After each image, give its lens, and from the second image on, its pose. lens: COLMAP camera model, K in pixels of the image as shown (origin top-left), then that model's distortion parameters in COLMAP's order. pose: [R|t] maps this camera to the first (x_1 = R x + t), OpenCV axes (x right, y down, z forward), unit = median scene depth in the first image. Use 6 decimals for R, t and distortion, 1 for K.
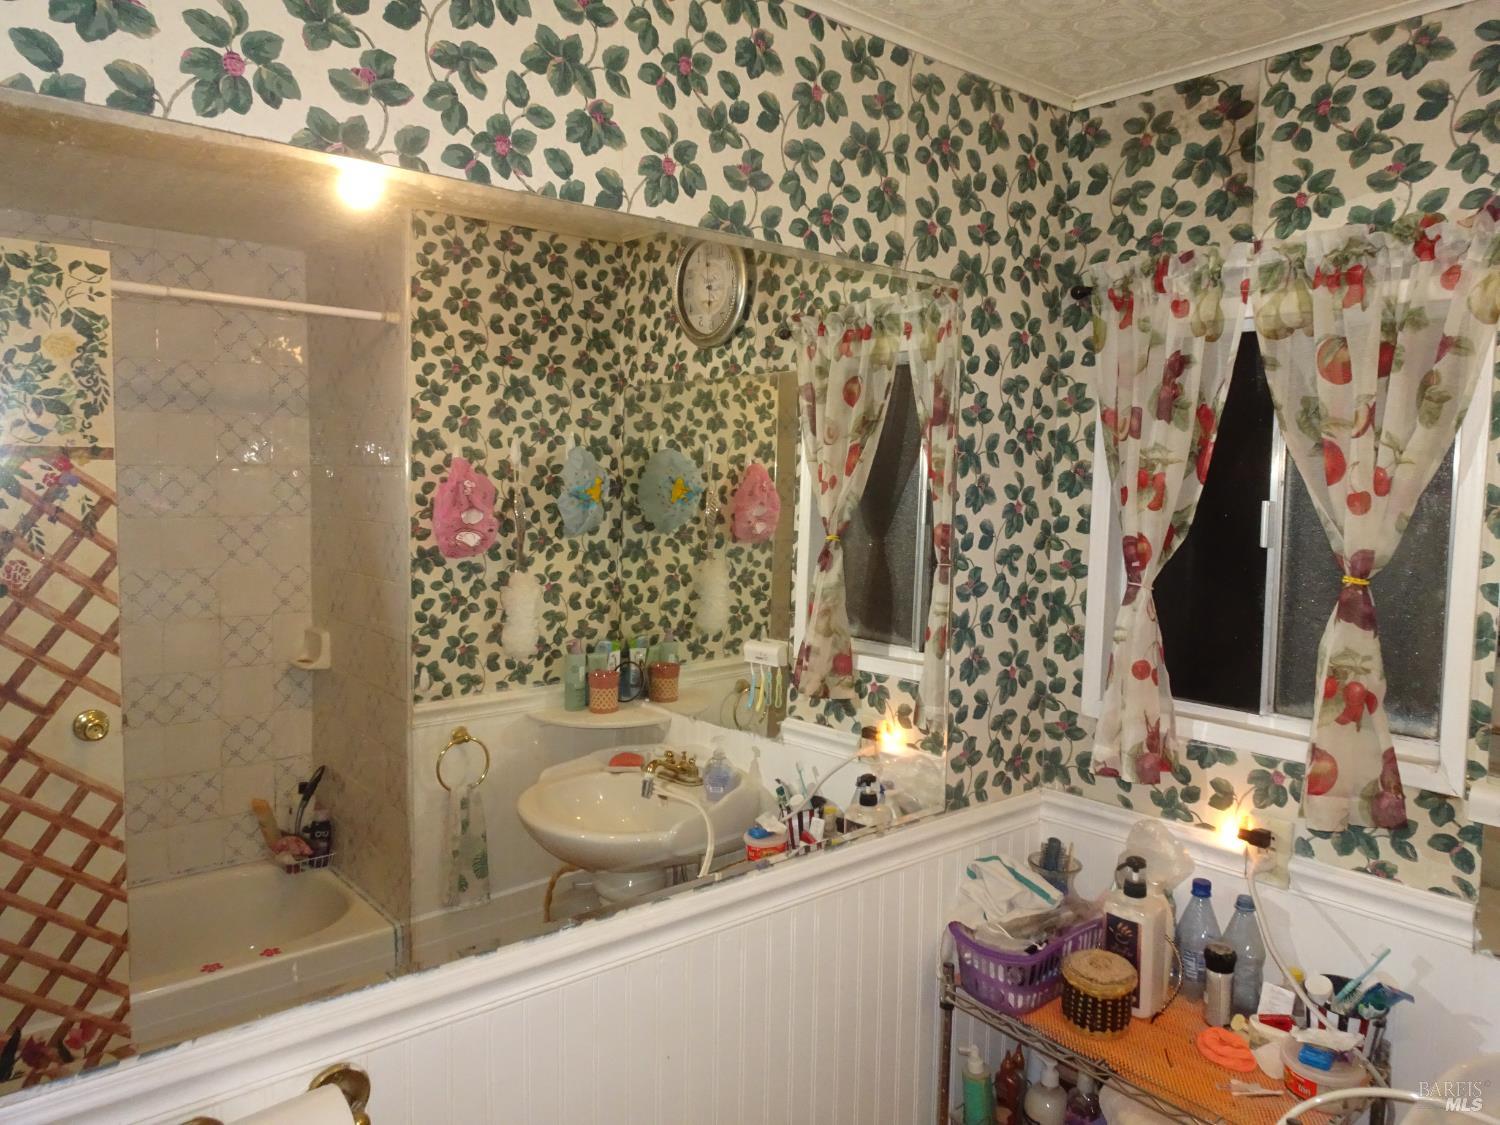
lens RADIAL K [[1065.5, 0, 745.7], [0, 1065.5, 561.2], [0, 0, 1]] dist [0.009091, -0.004362]
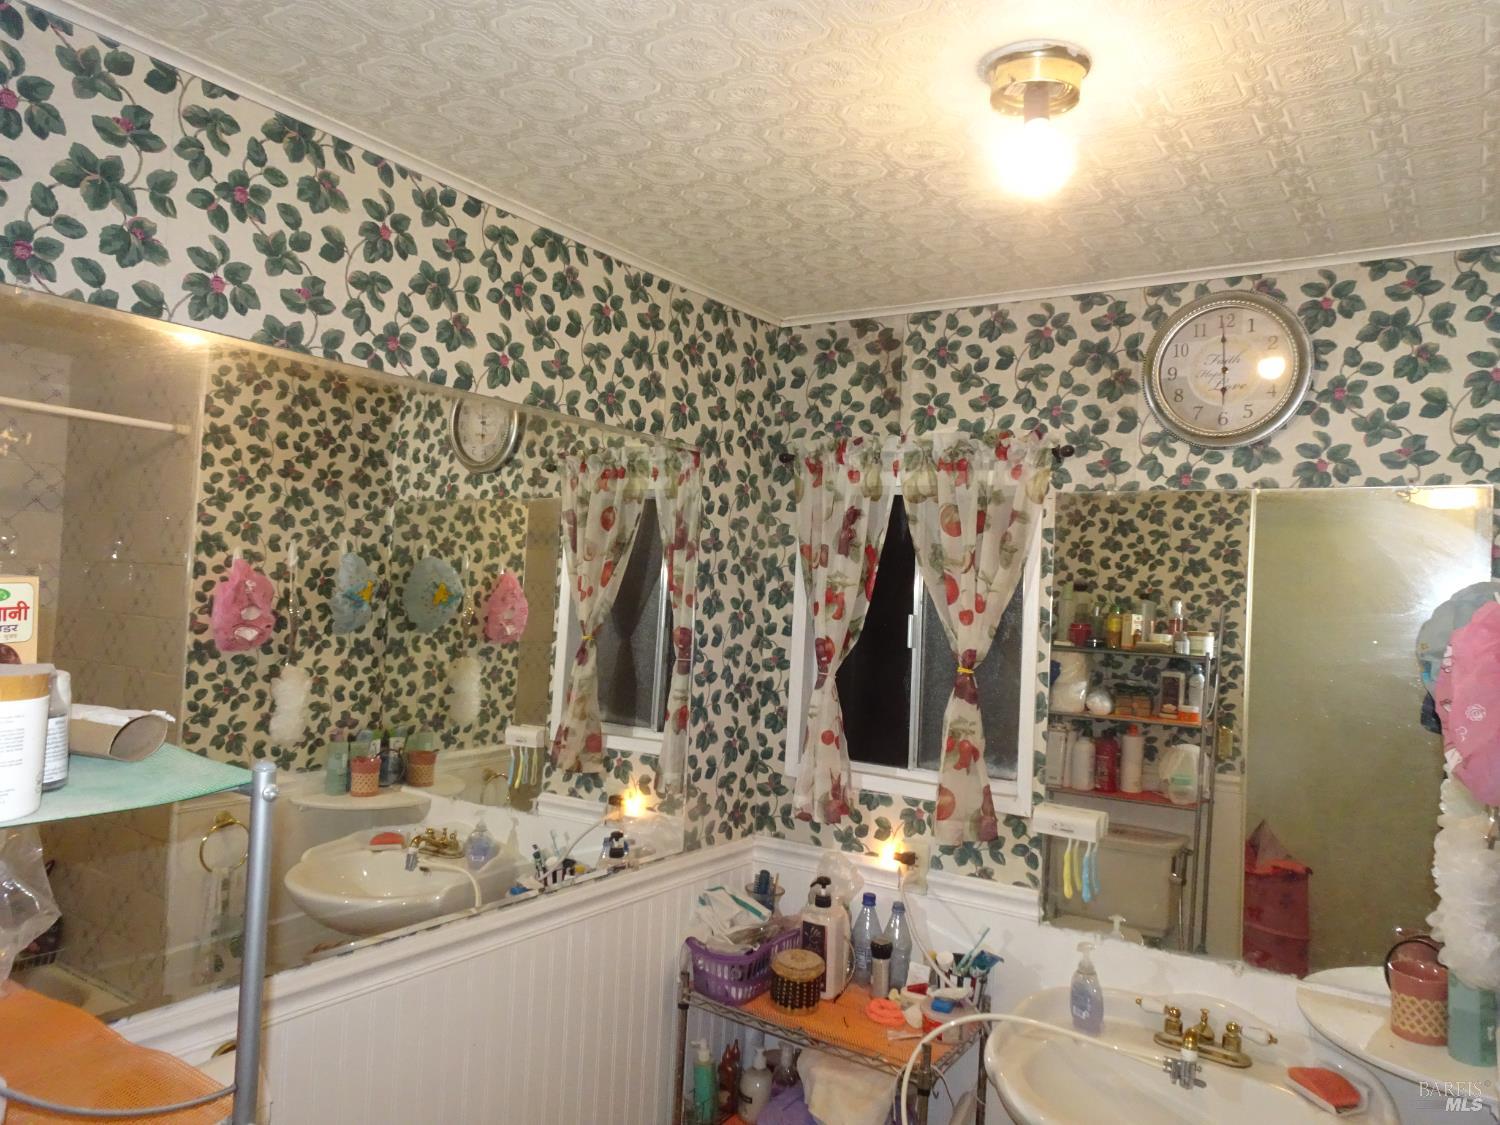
lens RADIAL K [[1065.5, 0, 748.6], [0, 1065.5, 565.1], [0, 0, 1]] dist [0.009091, -0.004362]
pose [[0.960852, 0.035756, 0.274745, -0.105553], [-0.008771, 0.995066, -0.098825, 0.018883], [-0.276923, 0.092546, 0.956425, -0.287374]]
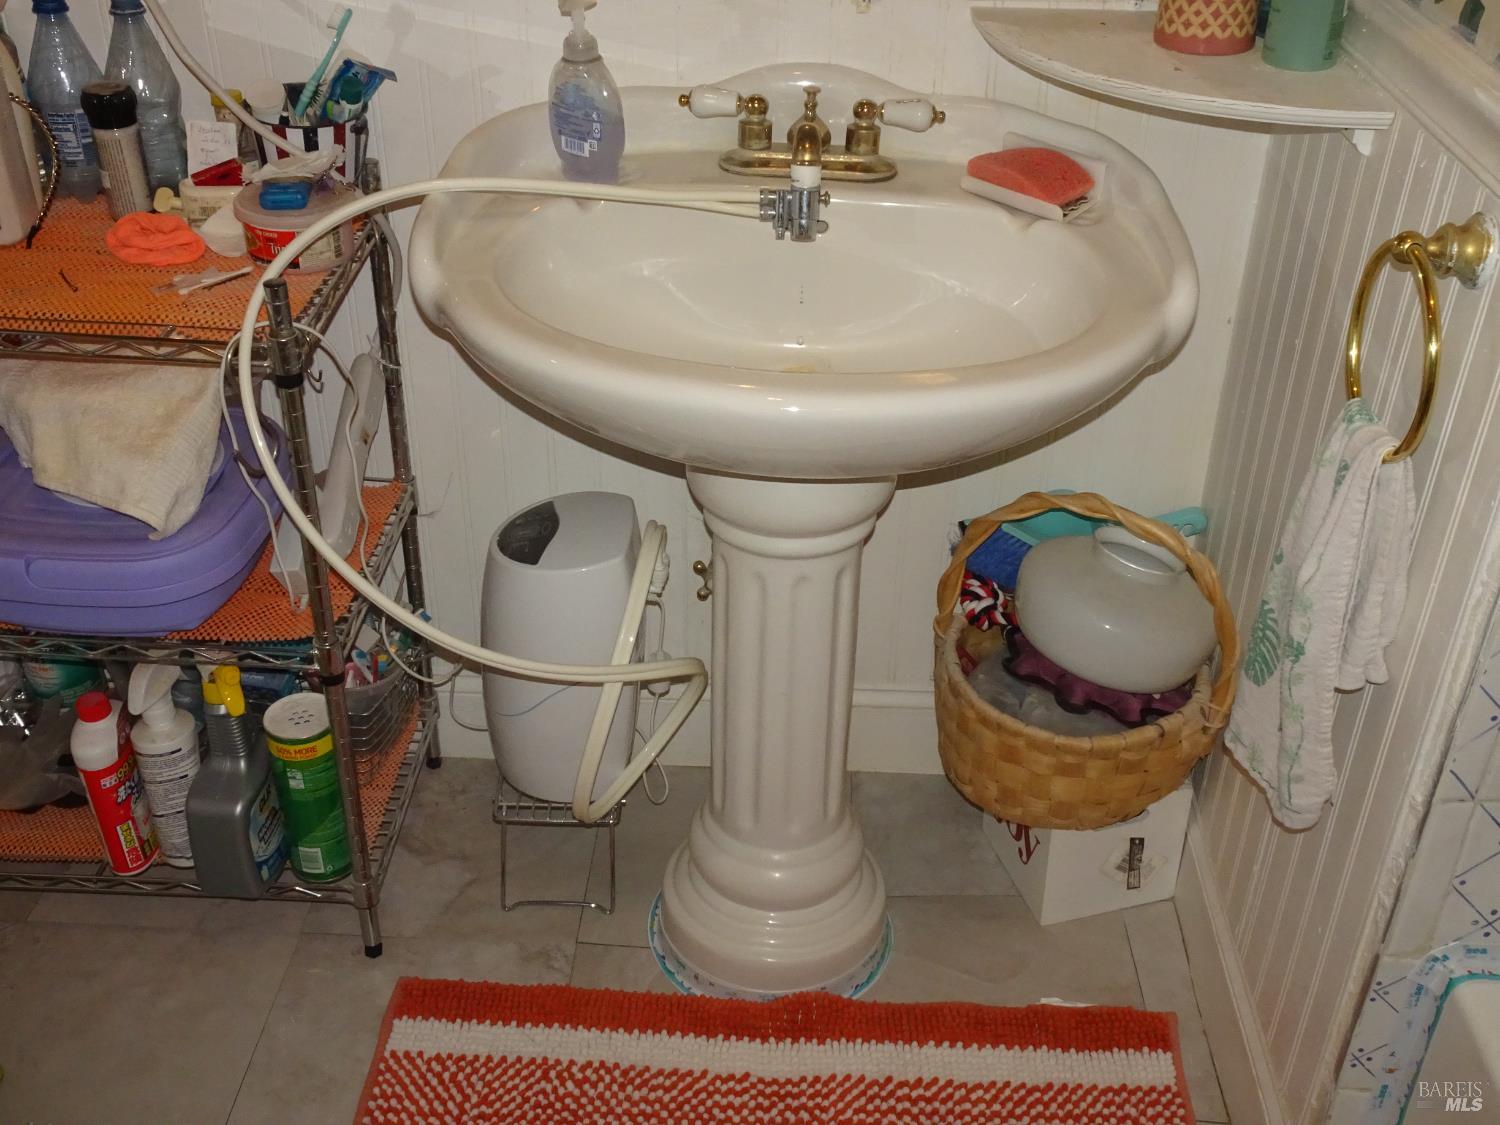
lens RADIAL K [[1550.7, 0, 748.0], [0, 1550.7, 560.6], [0, 0, 1]] dist [0.012594, 0.000000]
pose [[0.683034, -0.398148, 0.612325, 0.061285], [0.058845, 0.865631, 0.497213, 0.176206], [-0.728012, -0.303581, 0.614685, 0.144105]]
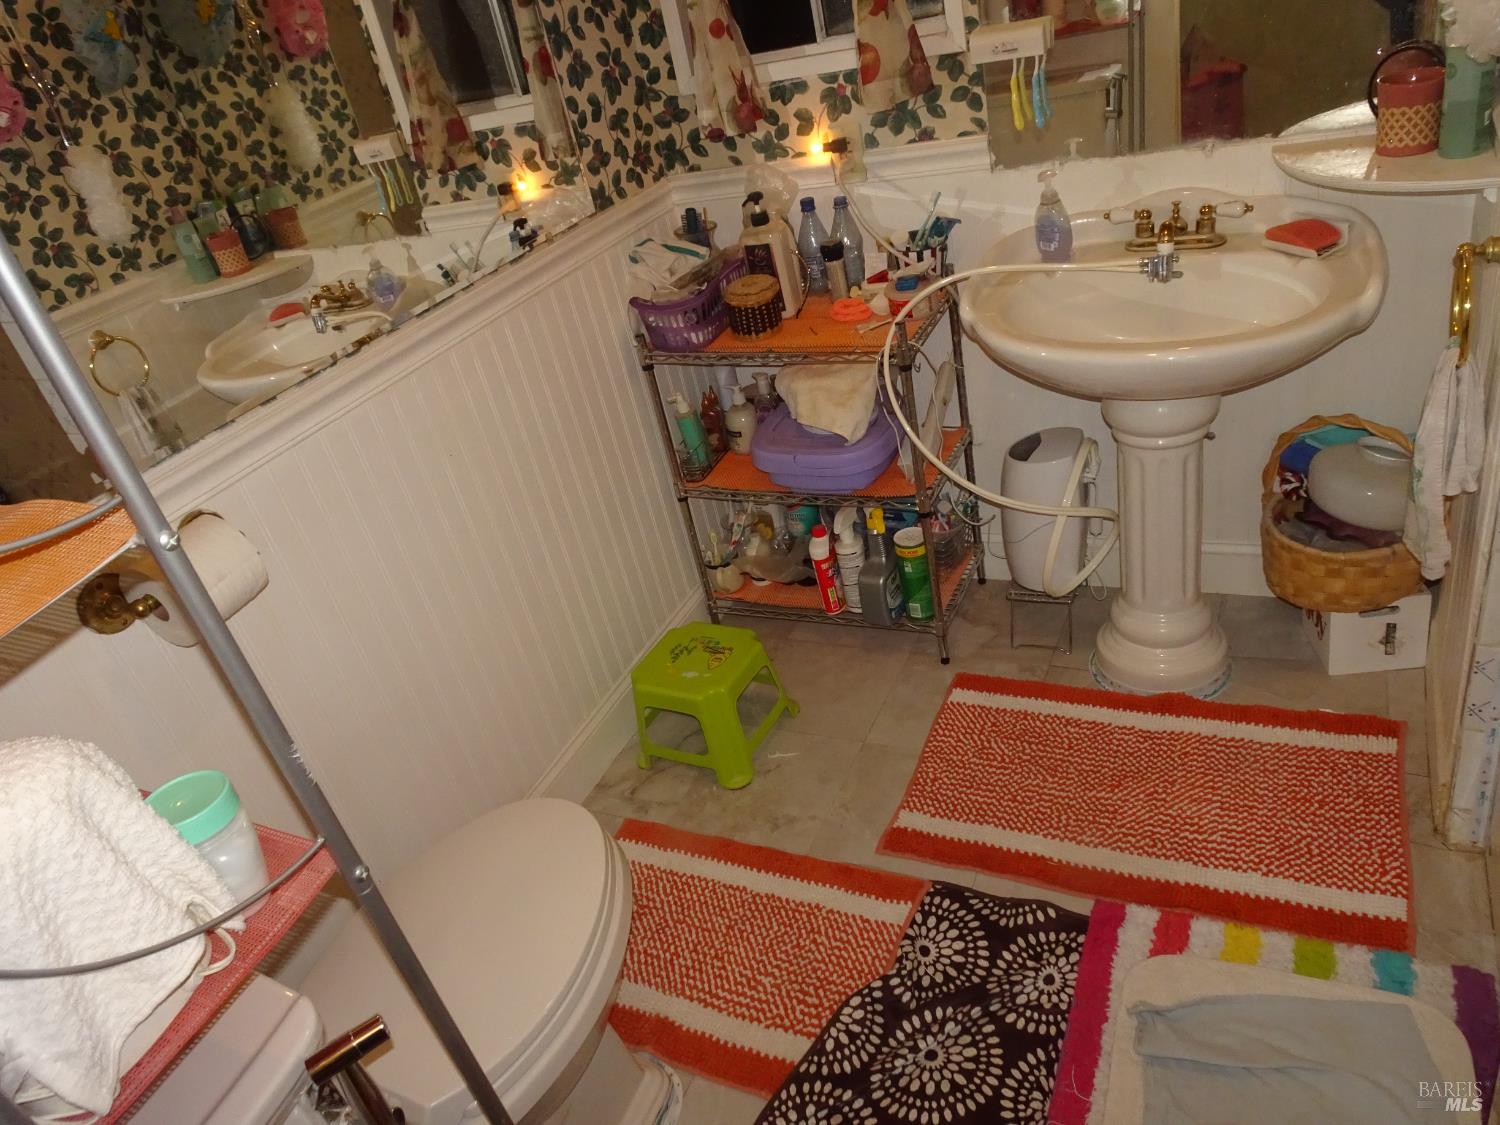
lens RADIAL K [[1065.5, 0, 746.0], [0, 1065.5, 561.2], [0, 0, 1]] dist [0.009091, -0.004362]
pose [[0.890946, -0.385089, 0.240668, -0.092253], [0.256644, 0.864219, 0.432735, 0.108601], [-0.374631, -0.323778, 0.868803, -0.179523]]
